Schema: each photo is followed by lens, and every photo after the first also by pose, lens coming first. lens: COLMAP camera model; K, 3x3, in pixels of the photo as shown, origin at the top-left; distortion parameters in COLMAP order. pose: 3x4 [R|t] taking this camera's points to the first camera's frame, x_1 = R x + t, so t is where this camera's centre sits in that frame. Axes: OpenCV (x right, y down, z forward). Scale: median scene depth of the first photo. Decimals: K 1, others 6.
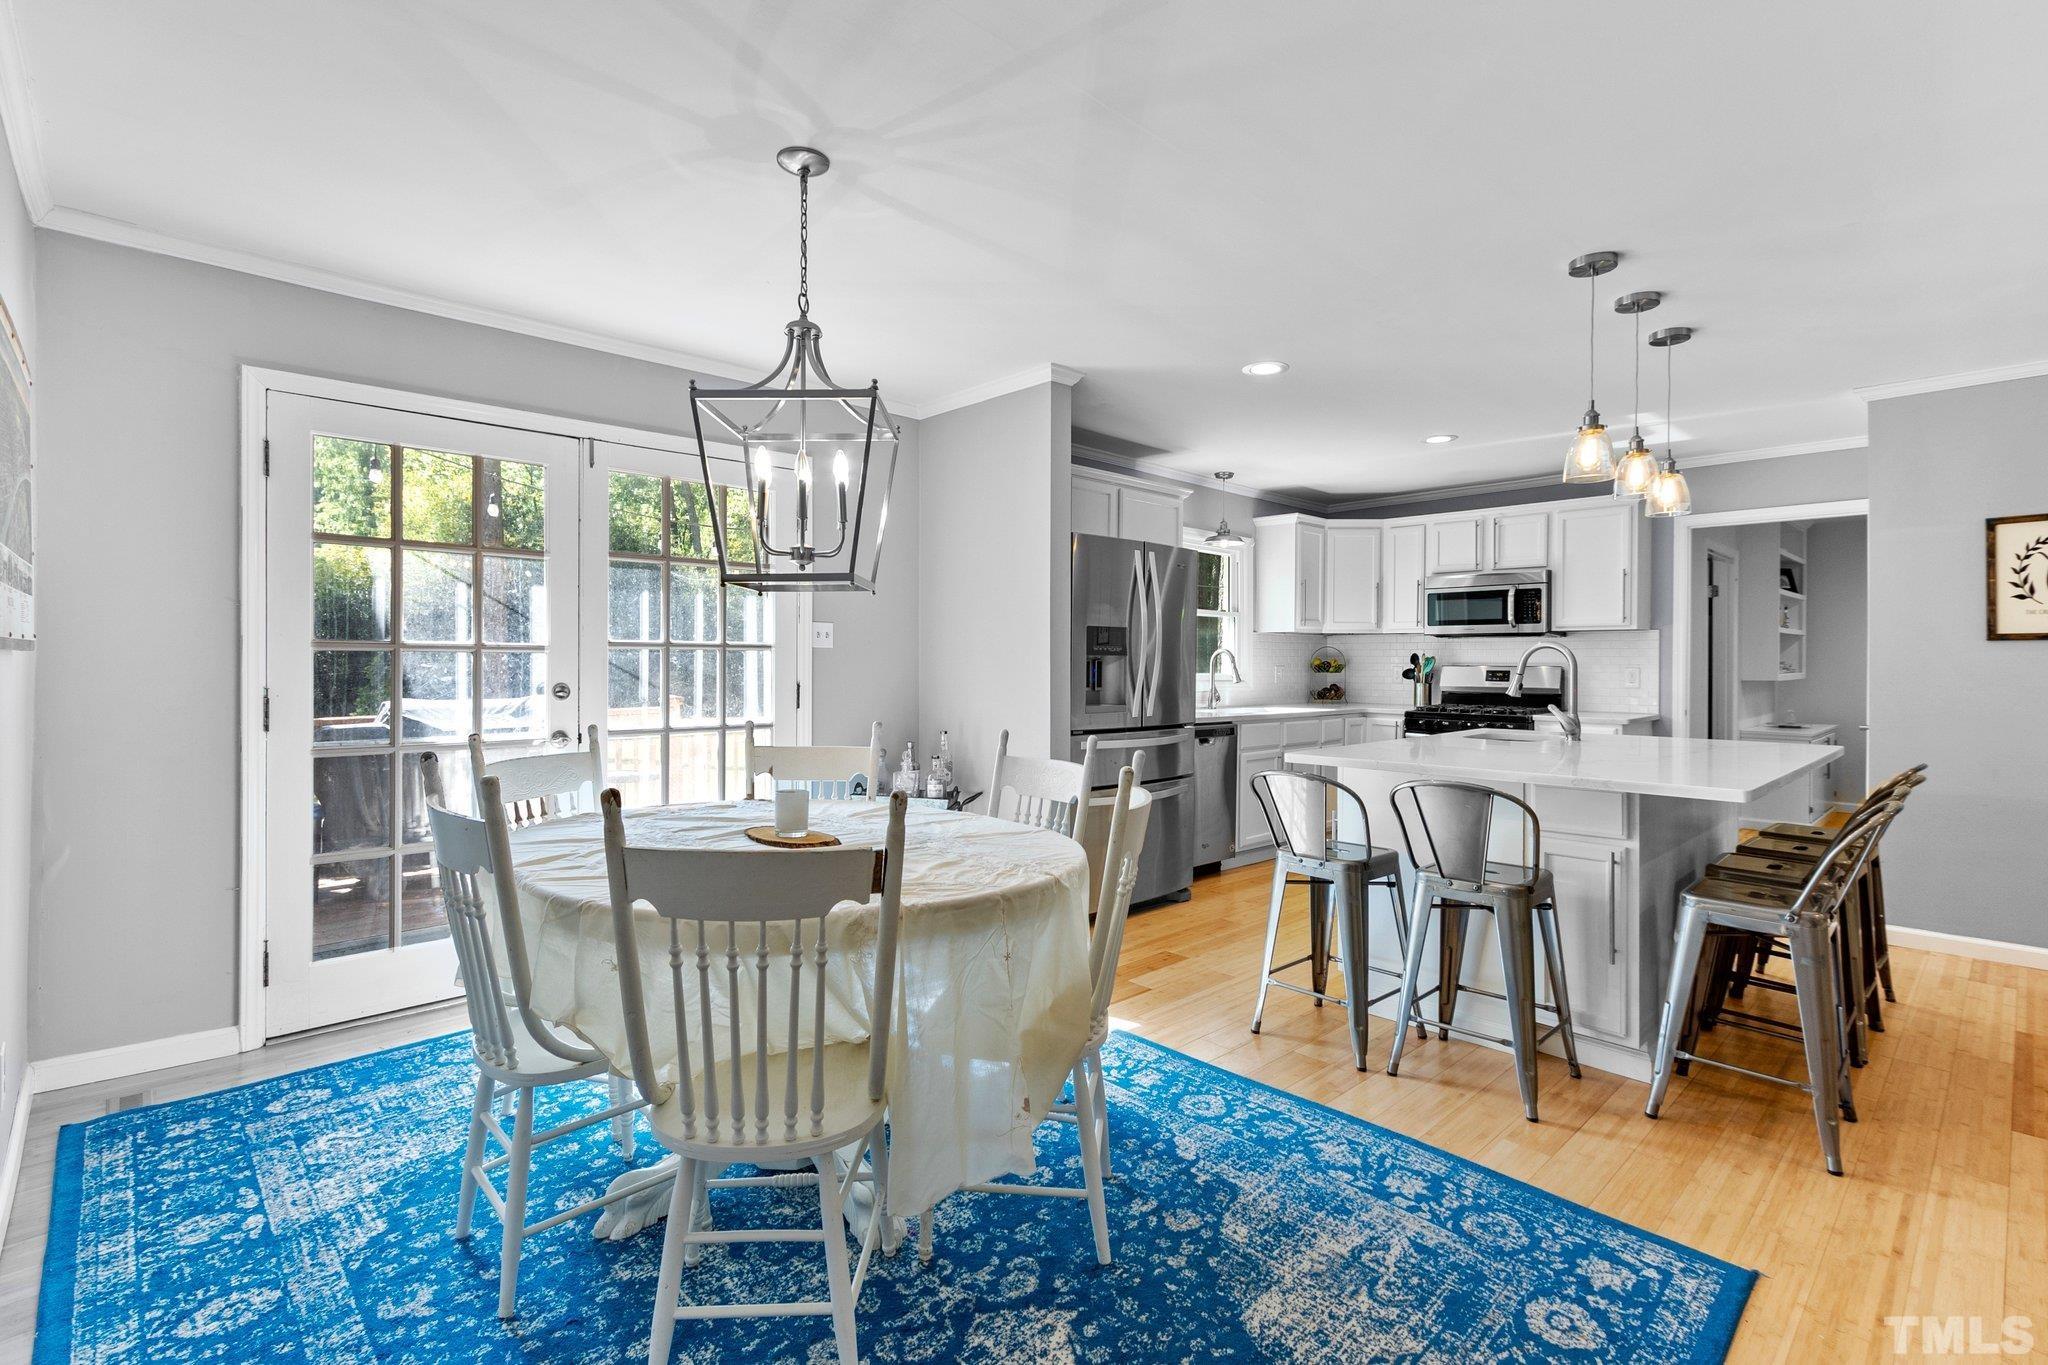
lens RADIAL K [[930.2, 0, 1026.6], [0, 930.2, 664.0], [0, 0, 1]] dist [0.001306, -0.000654]
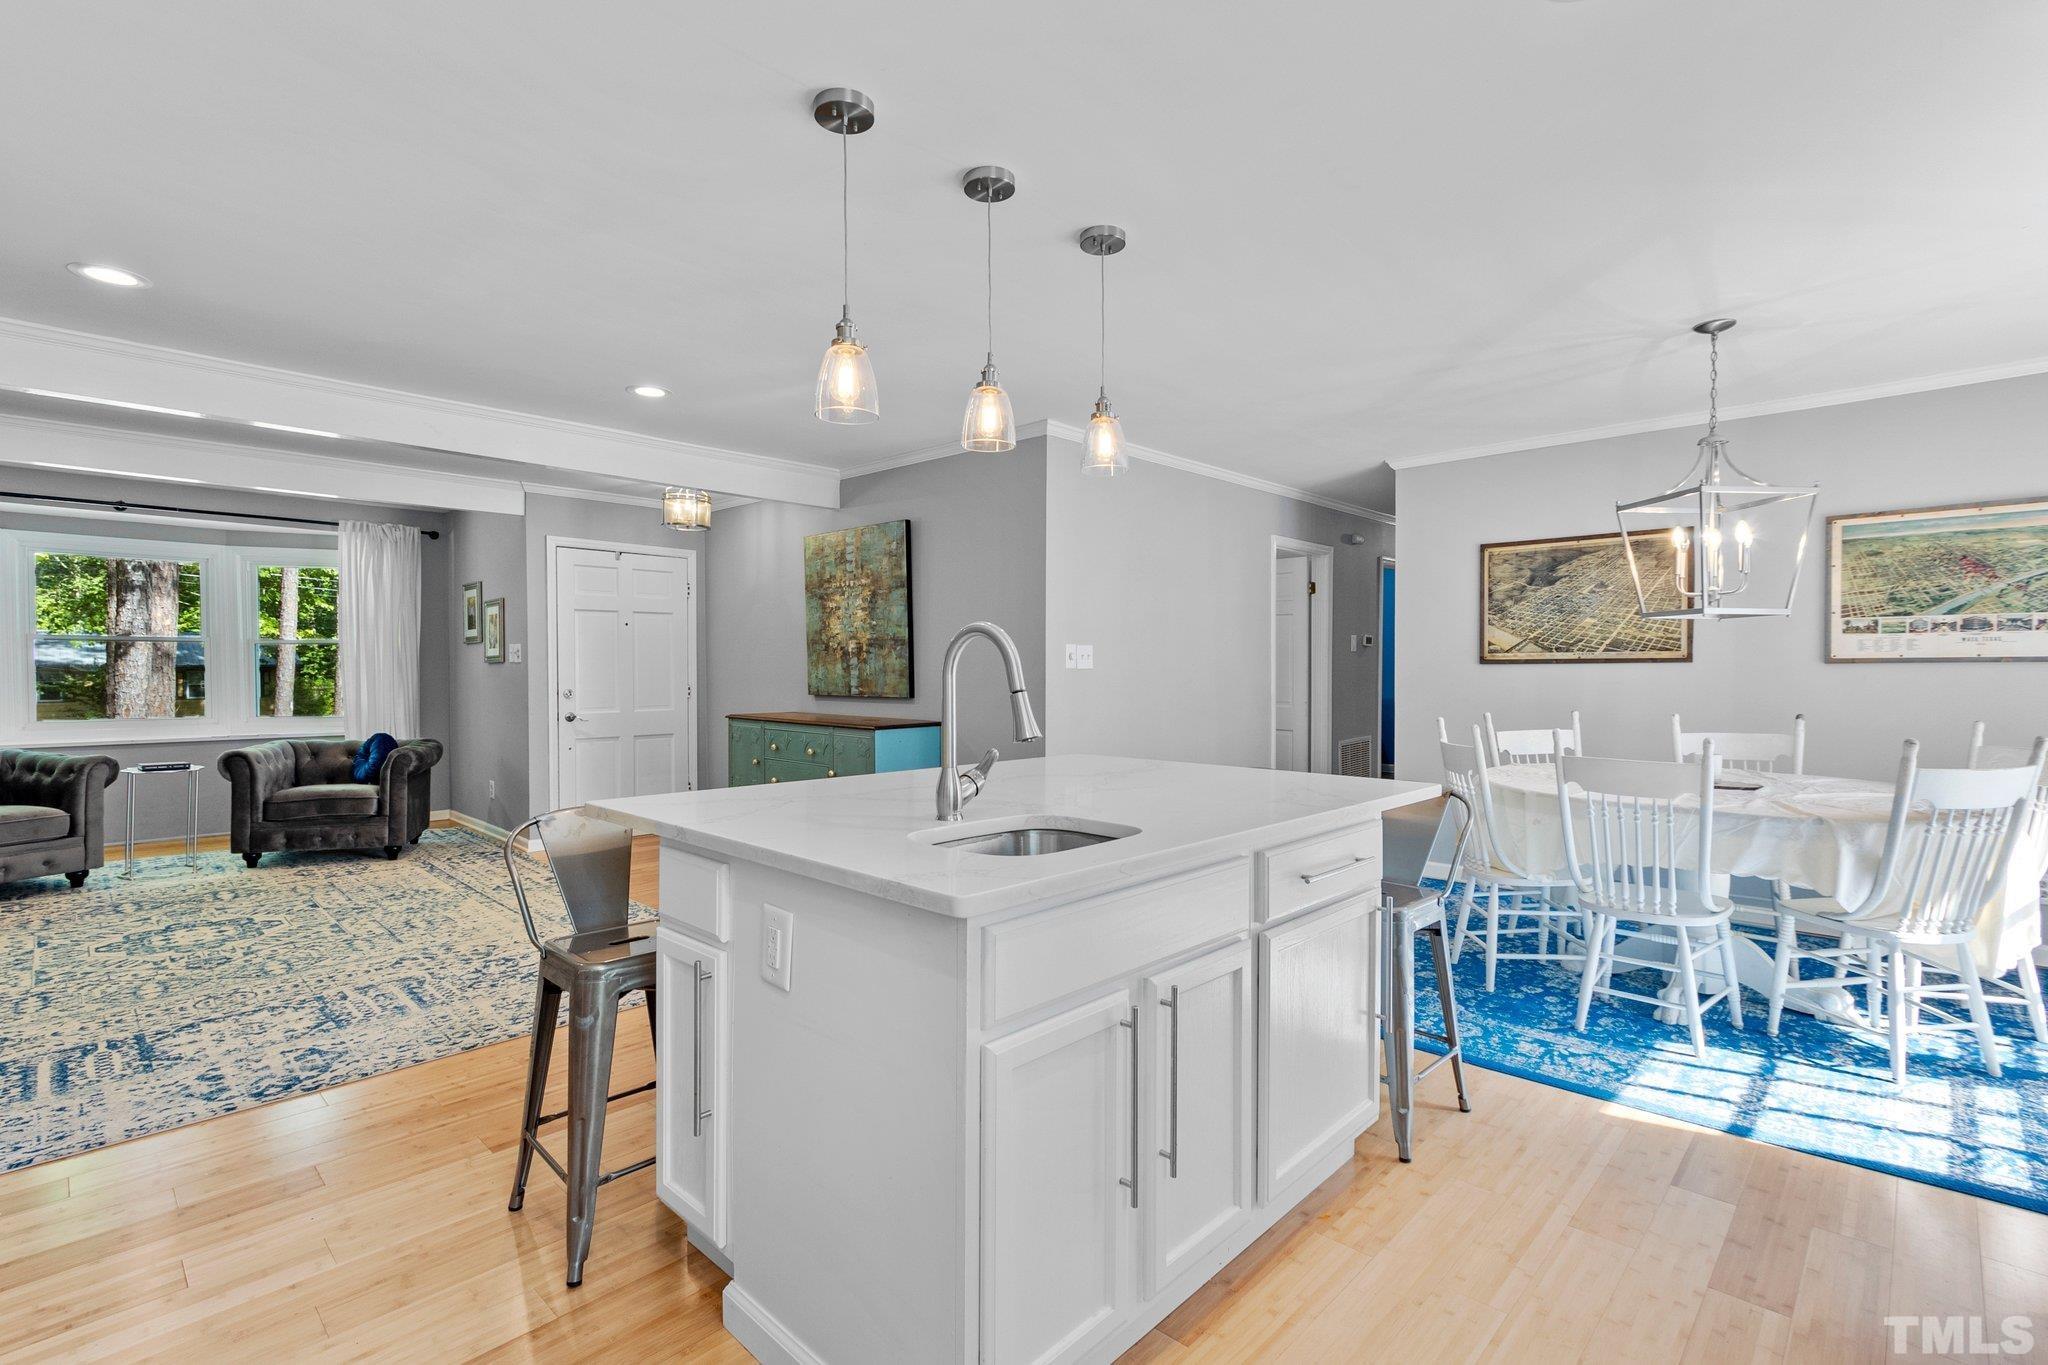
lens RADIAL K [[941.9, 0, 1017.1], [0, 941.9, 688.2], [0, 0, 1]] dist [0.010592, -0.004531]
pose [[-0.998738, -0.000870, -0.050211, 0.361523], [-0.002026, 0.999734, 0.022963, -0.000951], [0.050178, 0.023036, -0.998475, 0.951237]]
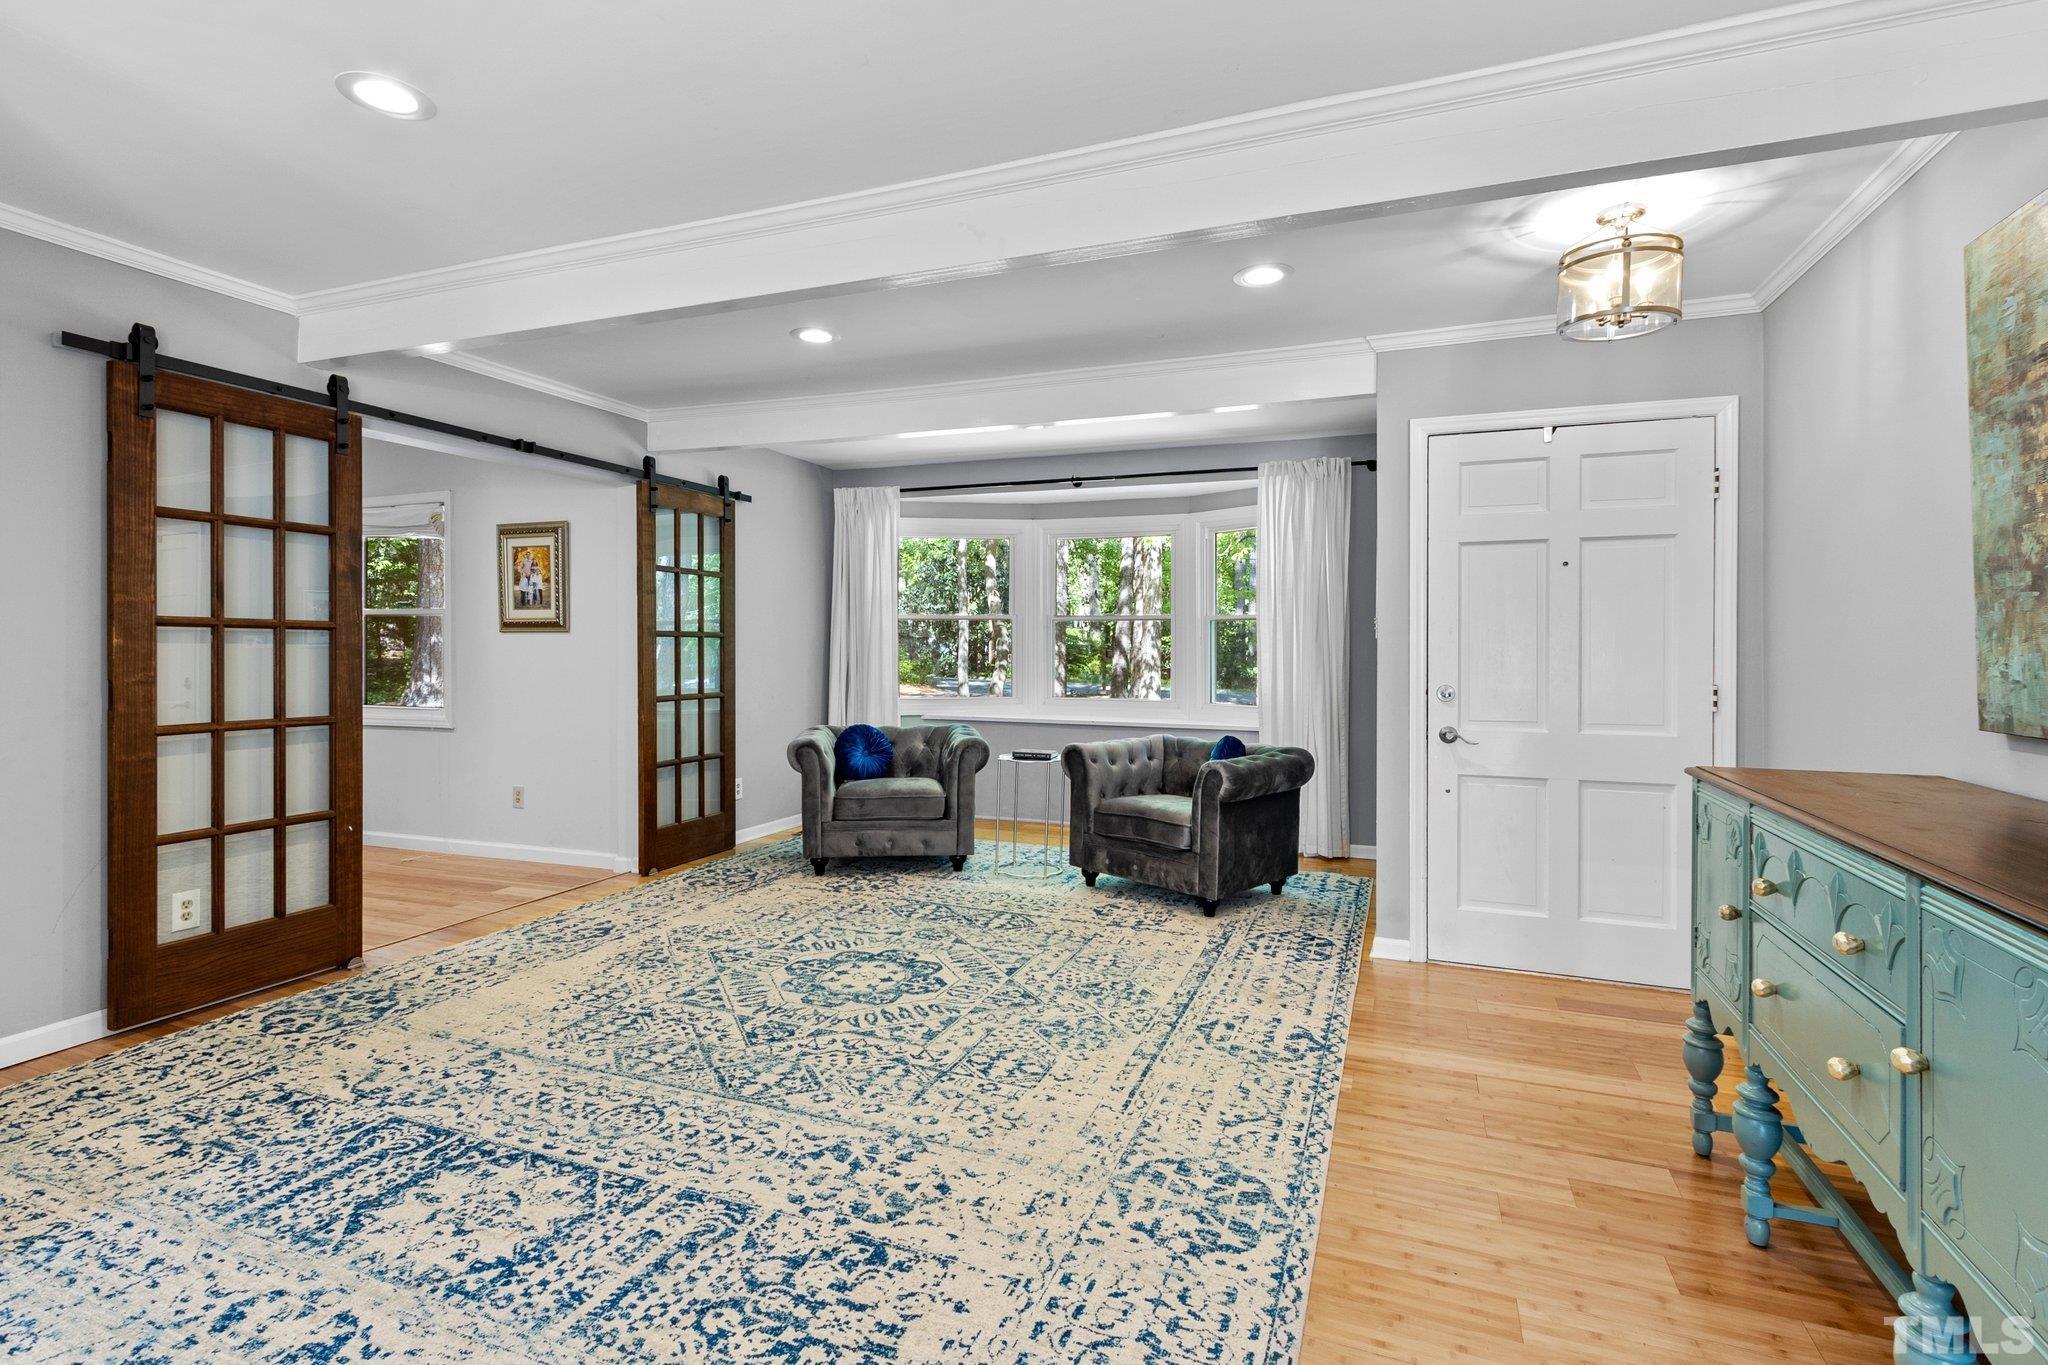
lens RADIAL K [[966.4, 0, 1026.7], [0, 966.4, 653.0], [0, 0, 1]] dist [0.010526, -0.005440]
pose [[-0.433008, -0.008218, 0.901353, 0.373947], [-0.004655, 0.999965, 0.006881, 0.002261], [-0.901378, -0.001216, -0.433031, 0.359060]]
